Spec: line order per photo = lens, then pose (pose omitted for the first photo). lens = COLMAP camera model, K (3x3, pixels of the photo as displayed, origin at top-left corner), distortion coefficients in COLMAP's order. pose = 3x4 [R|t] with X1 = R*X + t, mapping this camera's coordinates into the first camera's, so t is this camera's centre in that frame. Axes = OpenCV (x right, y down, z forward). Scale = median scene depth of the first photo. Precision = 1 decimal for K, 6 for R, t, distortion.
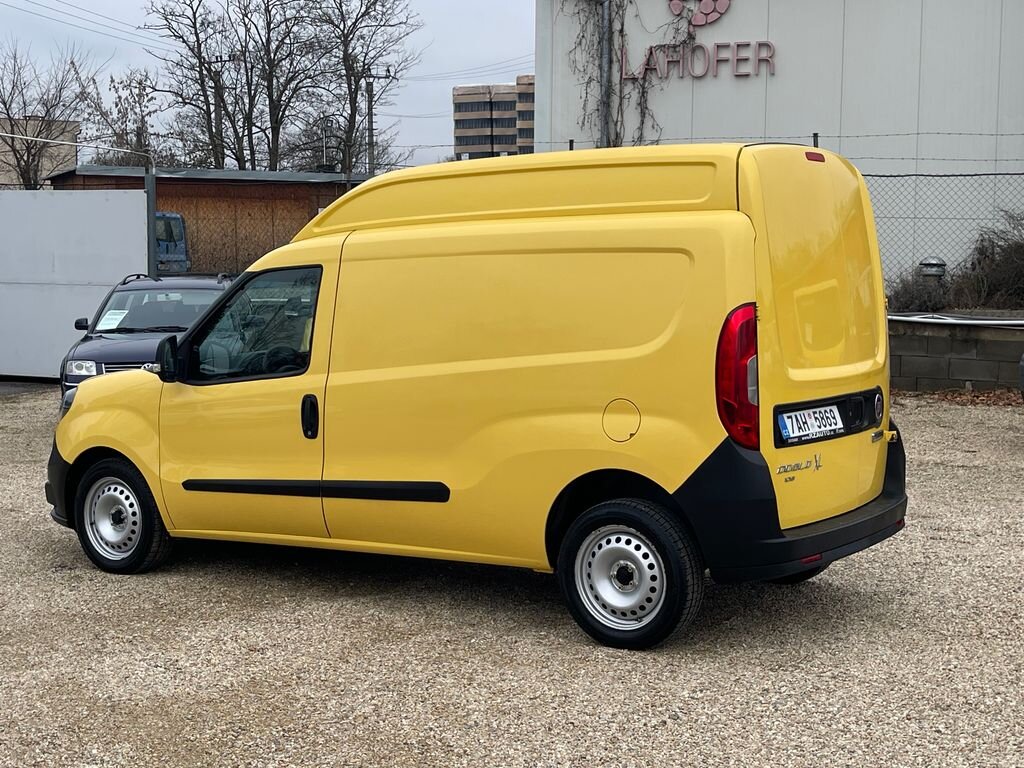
lens RADIAL K [[1583.5, 0, 512.8], [0, 1583.5, 394.4], [0, 0, 1]] dist [0.074325, 0.000000]
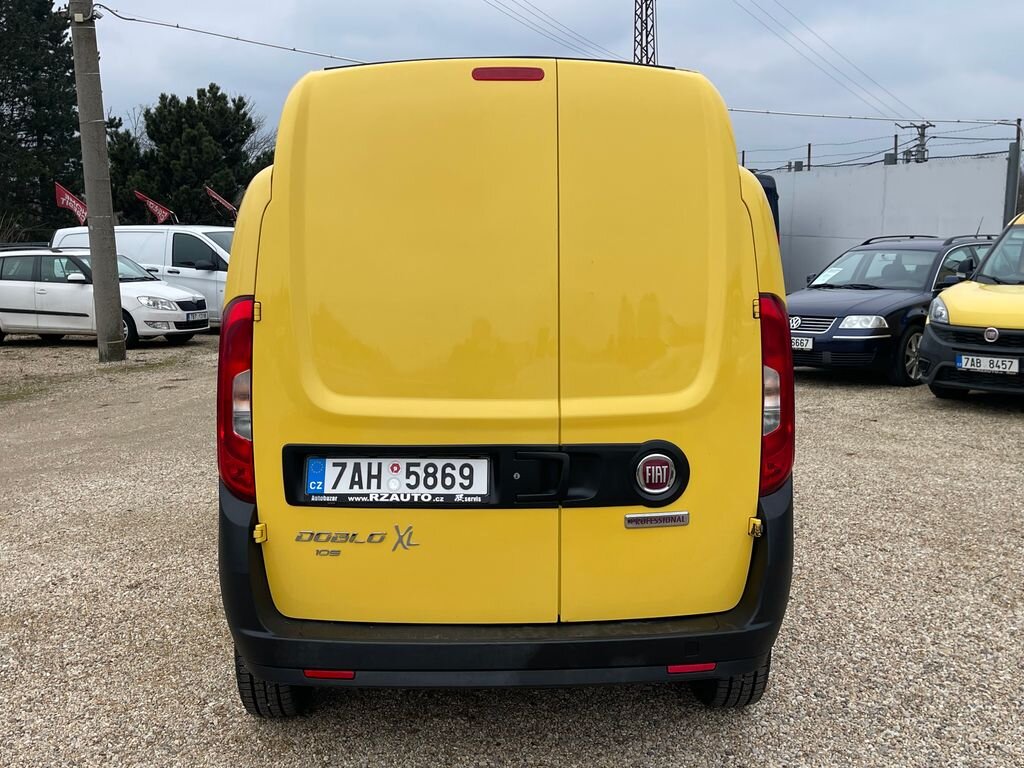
lens RADIAL K [[1106.8, 0, 515.8], [0, 1106.8, 383.6], [0, 0, 1]] dist [0.041116, 0.000000]
pose [[0.584186, 0.118450, -0.802930, 0.589800], [-0.068235, 0.992958, 0.096838, -0.070940], [0.808746, -0.001784, 0.588155, 0.764244]]
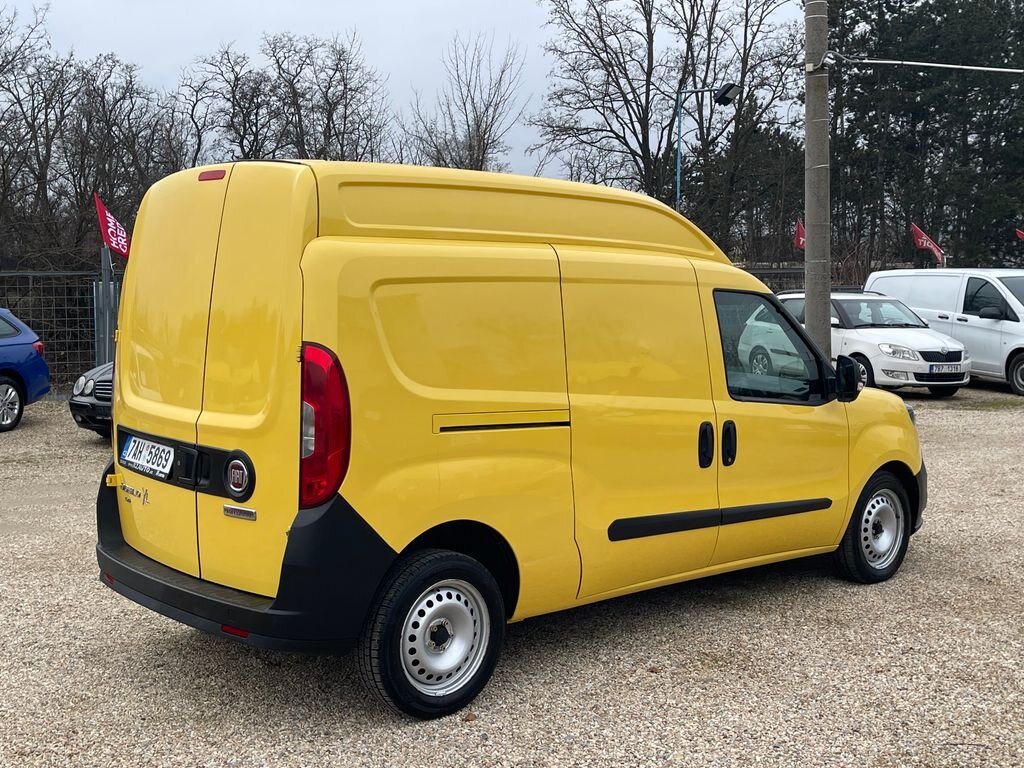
lens RADIAL K [[1269.9, 0, 514.8], [0, 1269.9, 385.9], [0, 0, 1]] dist [0.053265, 0.000000]
pose [[-0.240352, 0.098049, -0.965721, 0.885322], [-0.083821, 0.989073, 0.121281, -0.137889], [0.967060, 0.110097, -0.229507, 1.392711]]
